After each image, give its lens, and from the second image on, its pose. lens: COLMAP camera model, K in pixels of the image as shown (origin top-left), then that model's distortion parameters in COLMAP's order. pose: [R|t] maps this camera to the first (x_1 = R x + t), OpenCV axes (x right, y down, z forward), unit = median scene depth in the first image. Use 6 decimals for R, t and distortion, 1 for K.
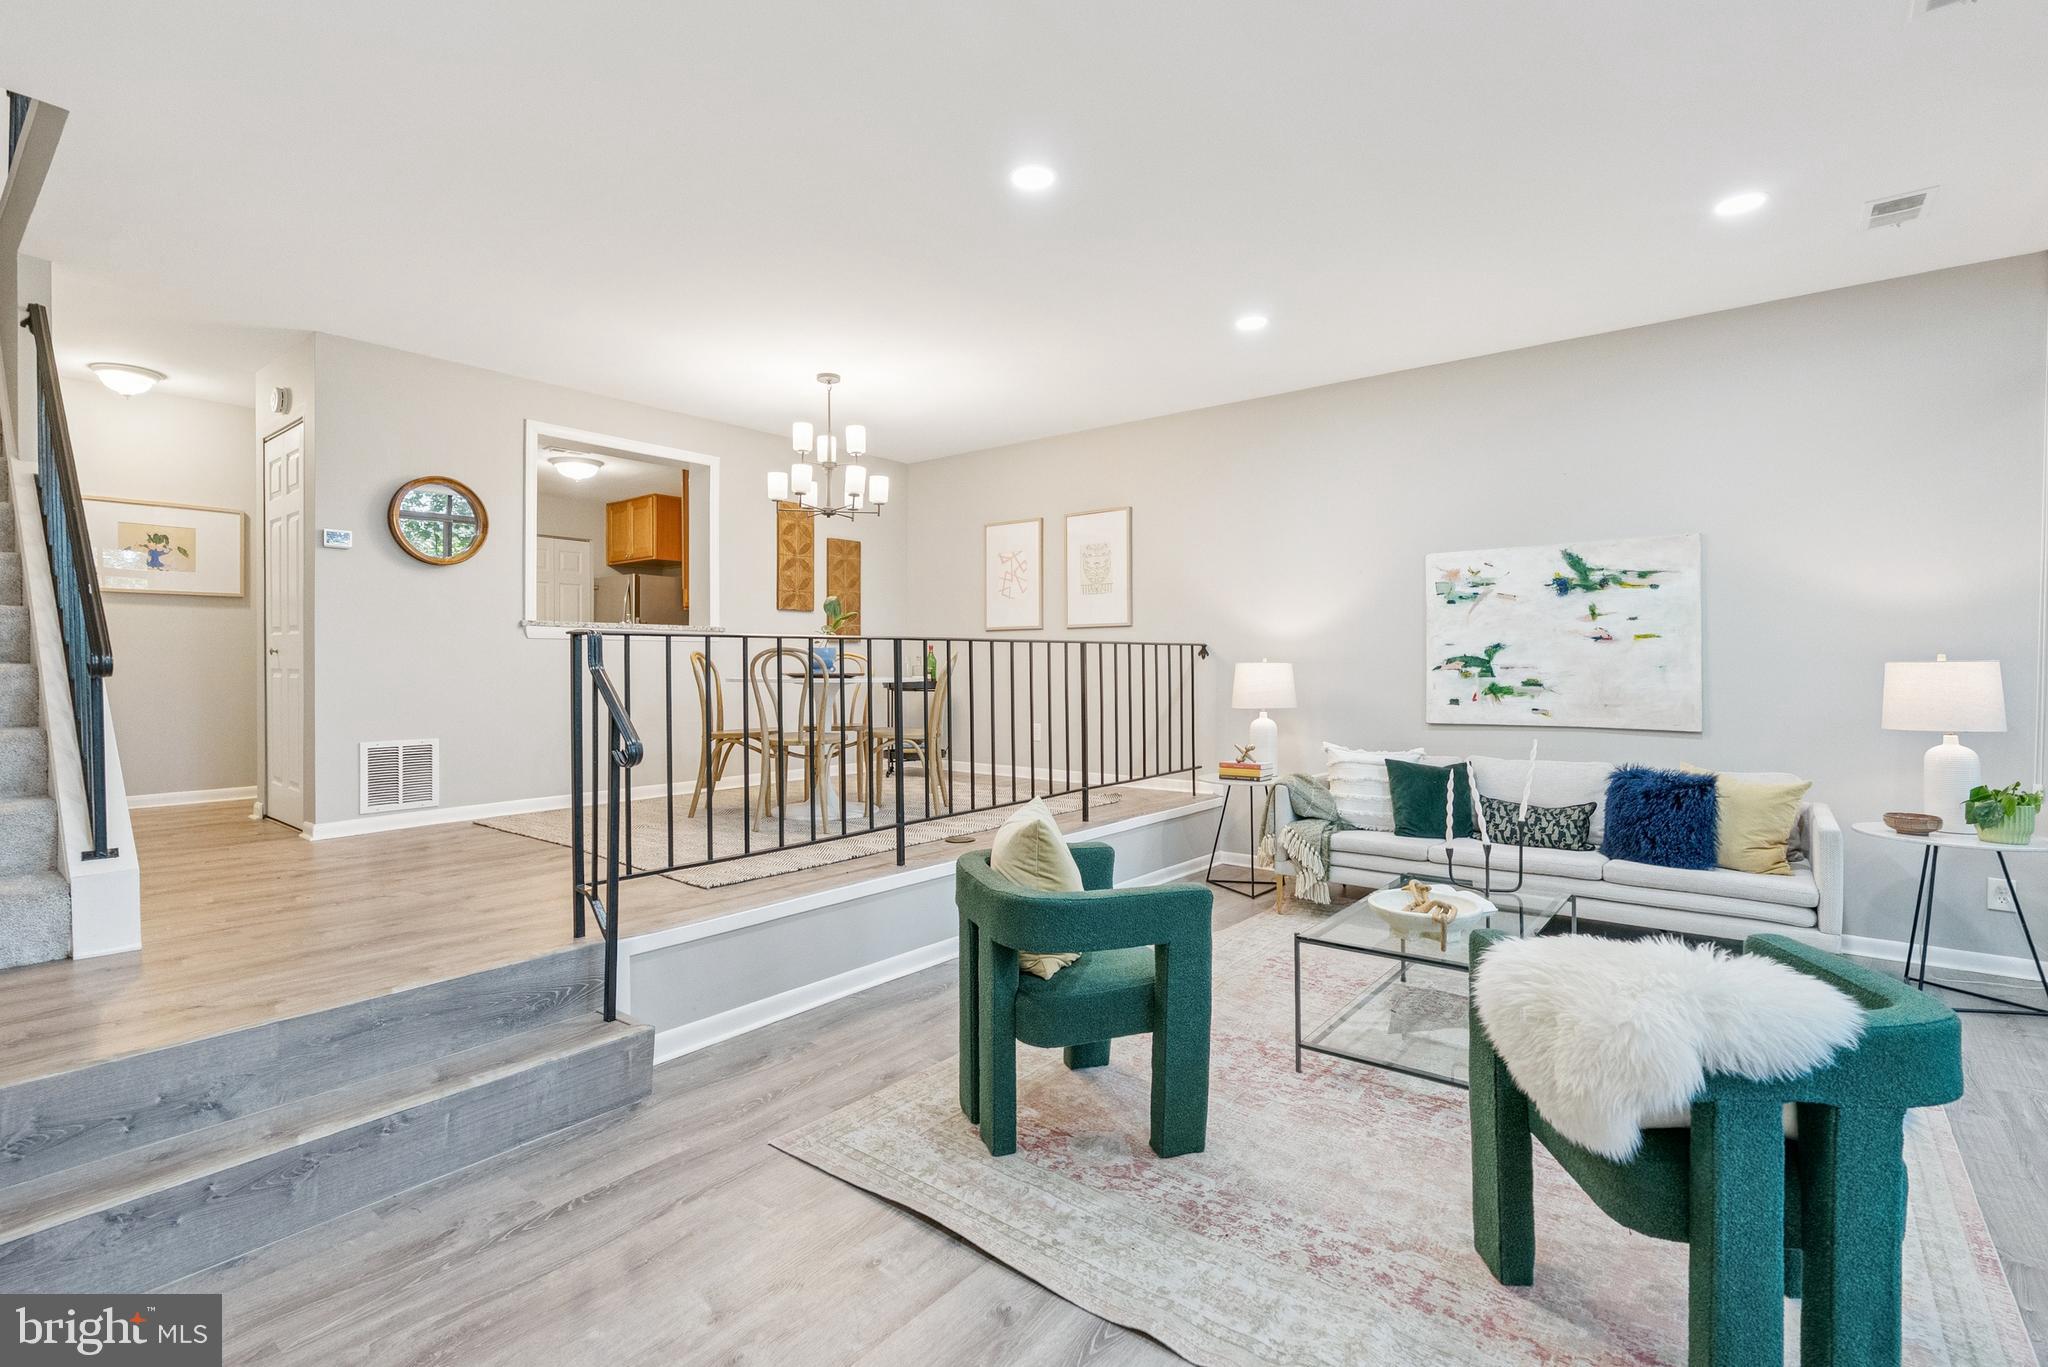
lens RADIAL K [[950.4, 0, 1016.4], [0, 950.4, 665.9], [0, 0, 1]] dist [-0.008374, 0.000906]
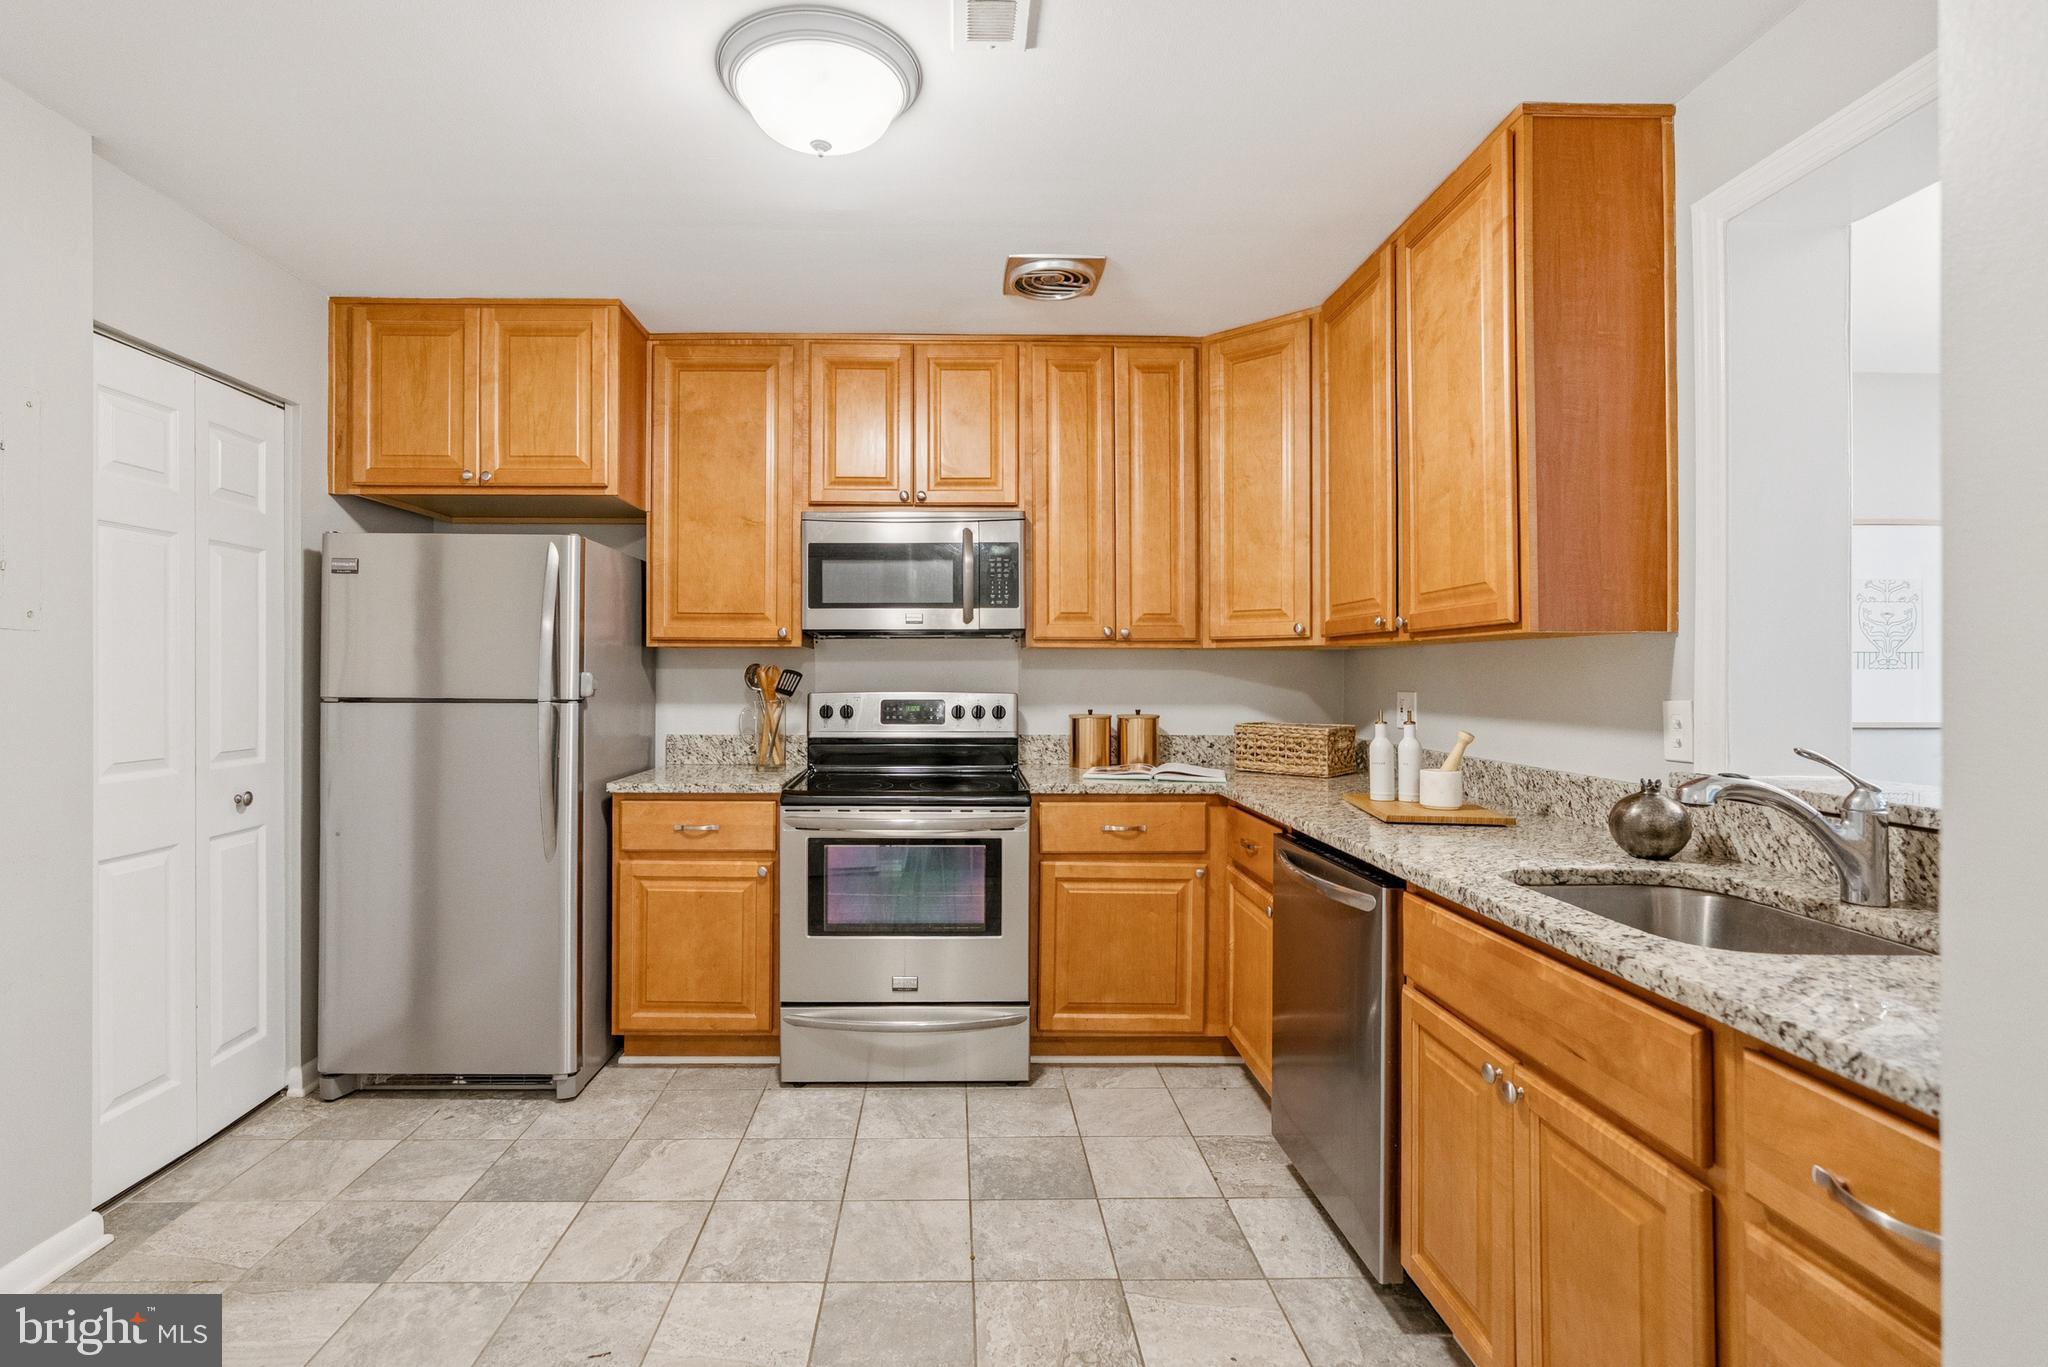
lens RADIAL K [[950.4, 0, 1016.4], [0, 950.4, 665.9], [0, 0, 1]] dist [-0.008374, 0.000906]
pose [[0.773970, 0.009929, 0.633145, -0.876879], [-0.007780, 0.999951, -0.006171, -0.092660], [-0.633175, -0.000150, 0.774009, 1.180086]]
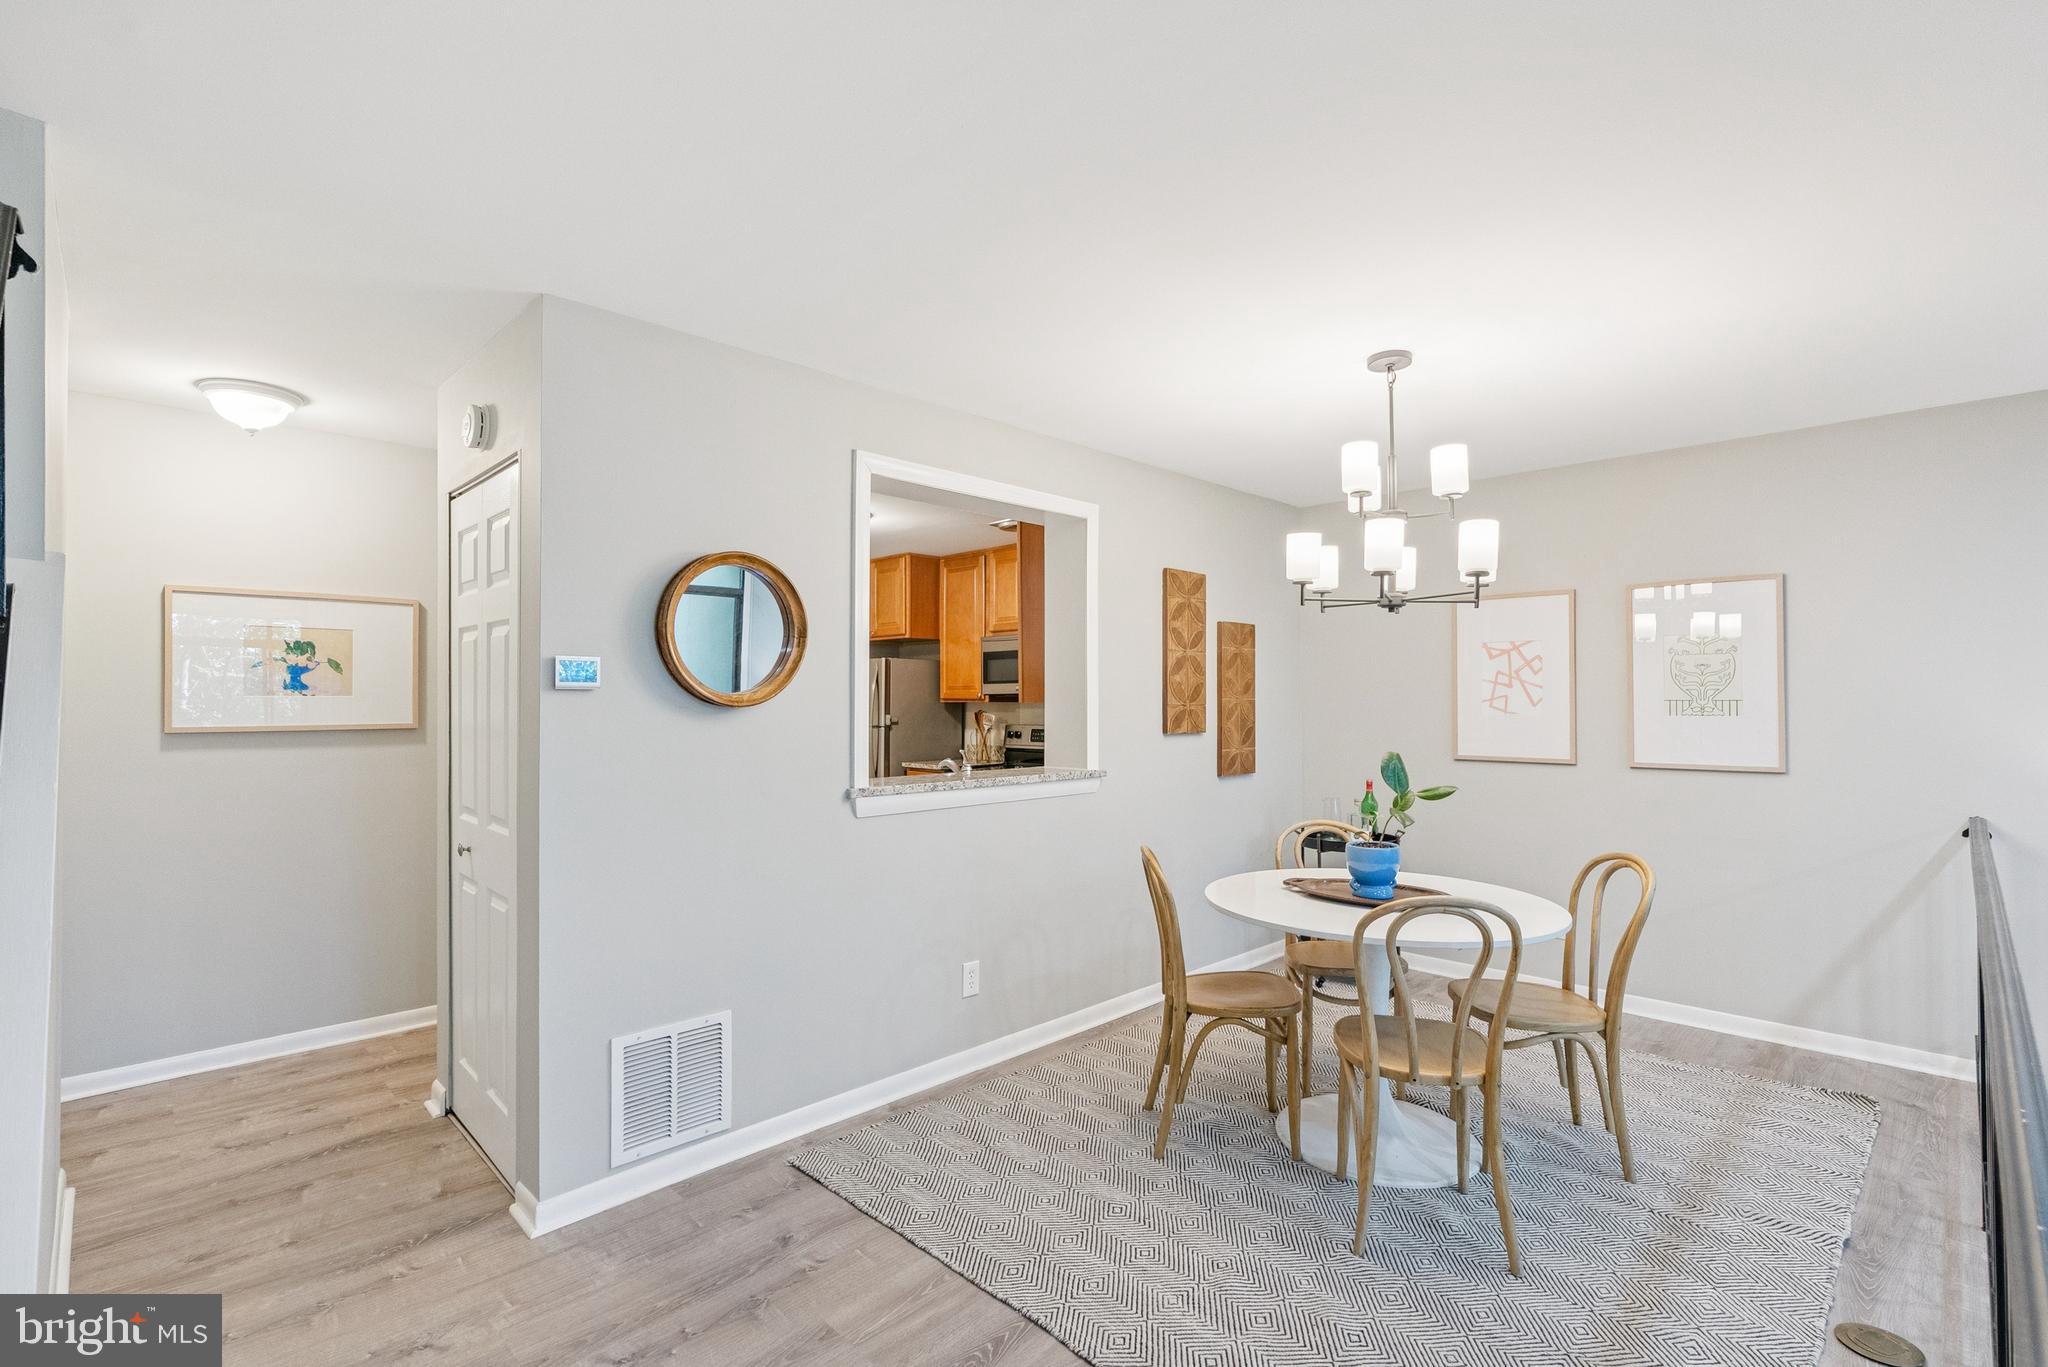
lens RADIAL K [[934.6, 0, 1007.1], [0, 934.6, 692.2], [0, 0, 1]] dist [-0.012209, 0.000484]
pose [[0.992919, 0.000925, -0.118788, -0.382200], [-0.002019, 0.999957, -0.009090, -0.111390], [0.118774, 0.009265, 0.992878, 0.465131]]
